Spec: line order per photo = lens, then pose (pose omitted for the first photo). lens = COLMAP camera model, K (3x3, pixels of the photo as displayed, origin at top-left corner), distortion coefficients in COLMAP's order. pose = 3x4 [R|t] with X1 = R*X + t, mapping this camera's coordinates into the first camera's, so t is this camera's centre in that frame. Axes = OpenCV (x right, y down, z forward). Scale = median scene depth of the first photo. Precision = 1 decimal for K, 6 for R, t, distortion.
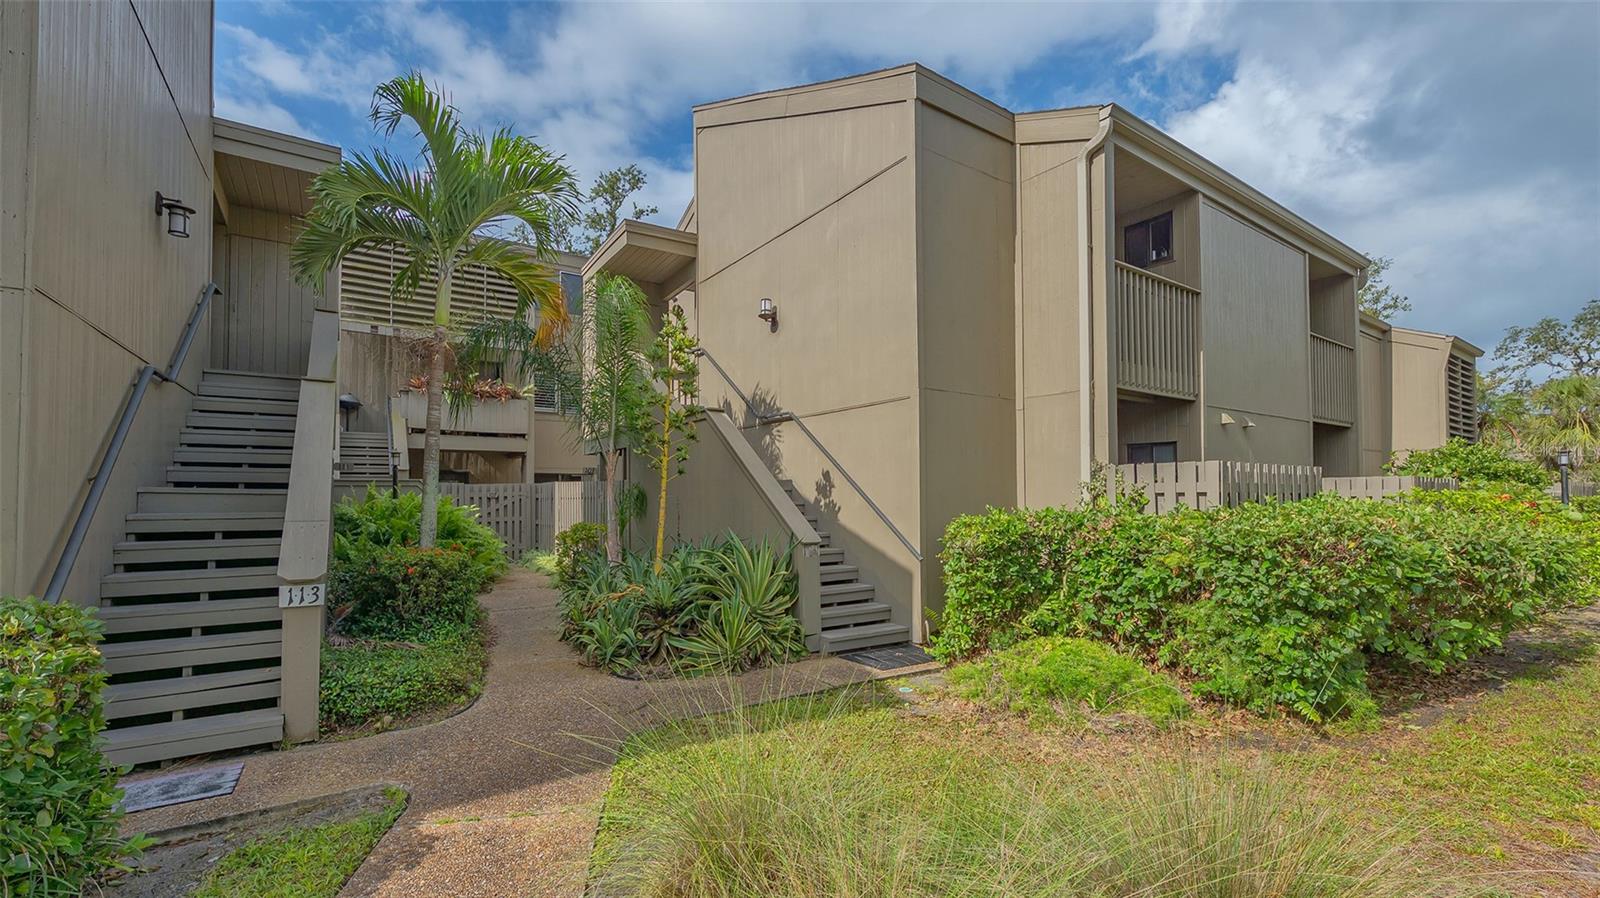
lens RADIAL K [[653.4, 0, 803.5], [0, 653.4, 482.5], [0, 0, 1]] dist [0.000486, 0.000095]
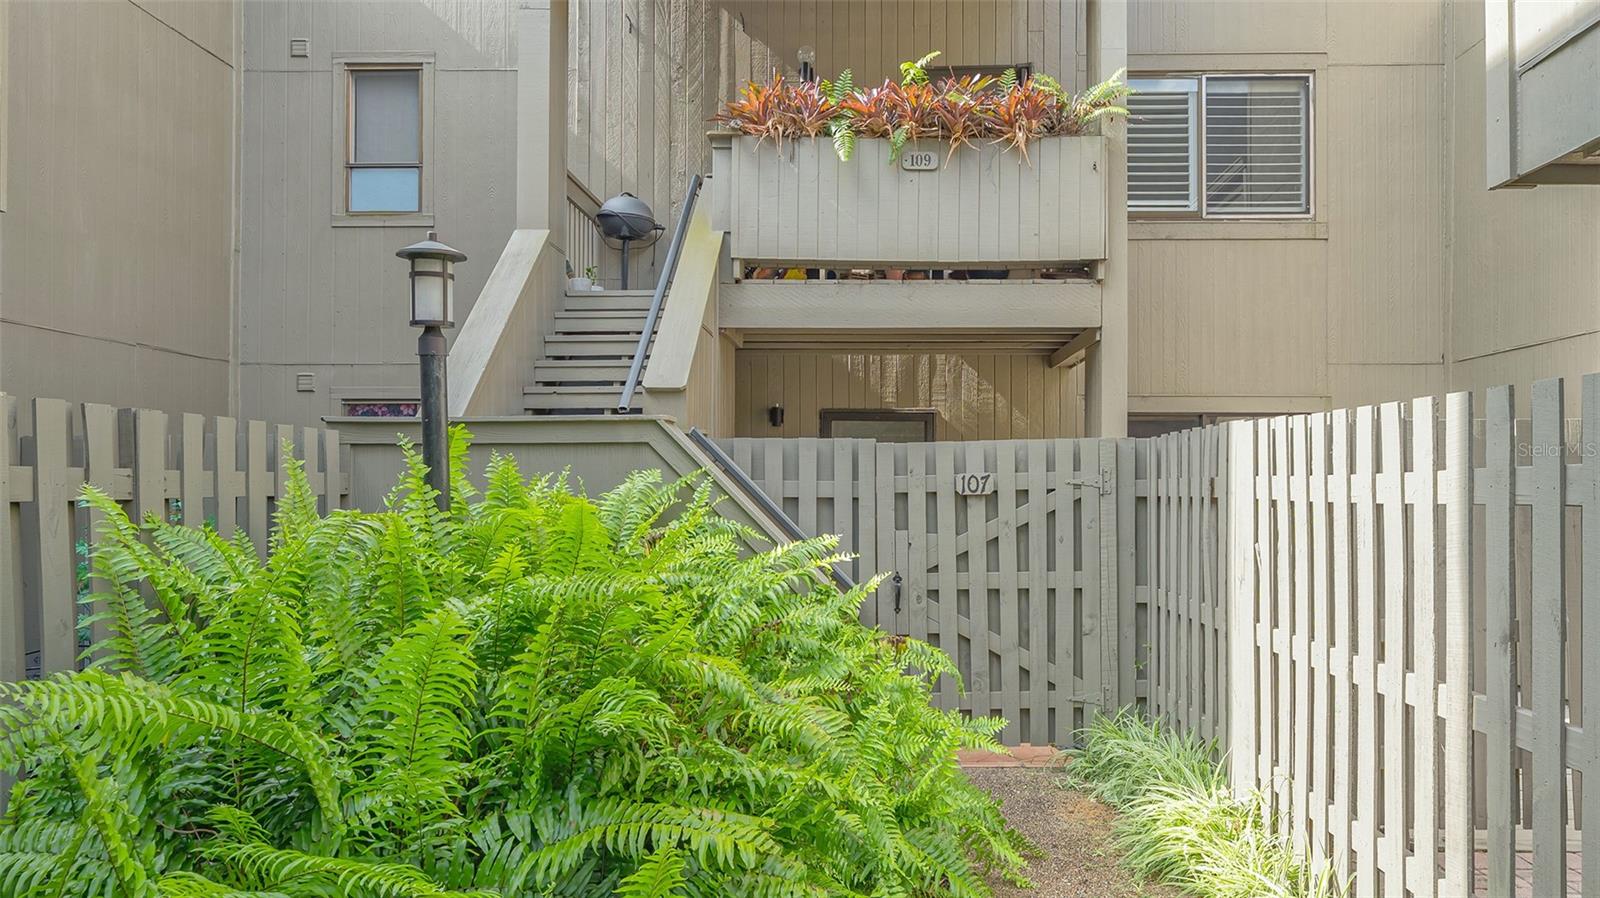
lens RADIAL K [[1191.7, 0, 800.0], [0, 1191.7, 449.0], [0, 0, 1]] dist [-0.000376, -0.000028]
pose [[0.792467, -0.007701, -0.609866, -0.241470], [0.009157, 0.999958, -0.000727, 0.004724], [0.609846, -0.005008, 0.792504, 0.579432]]
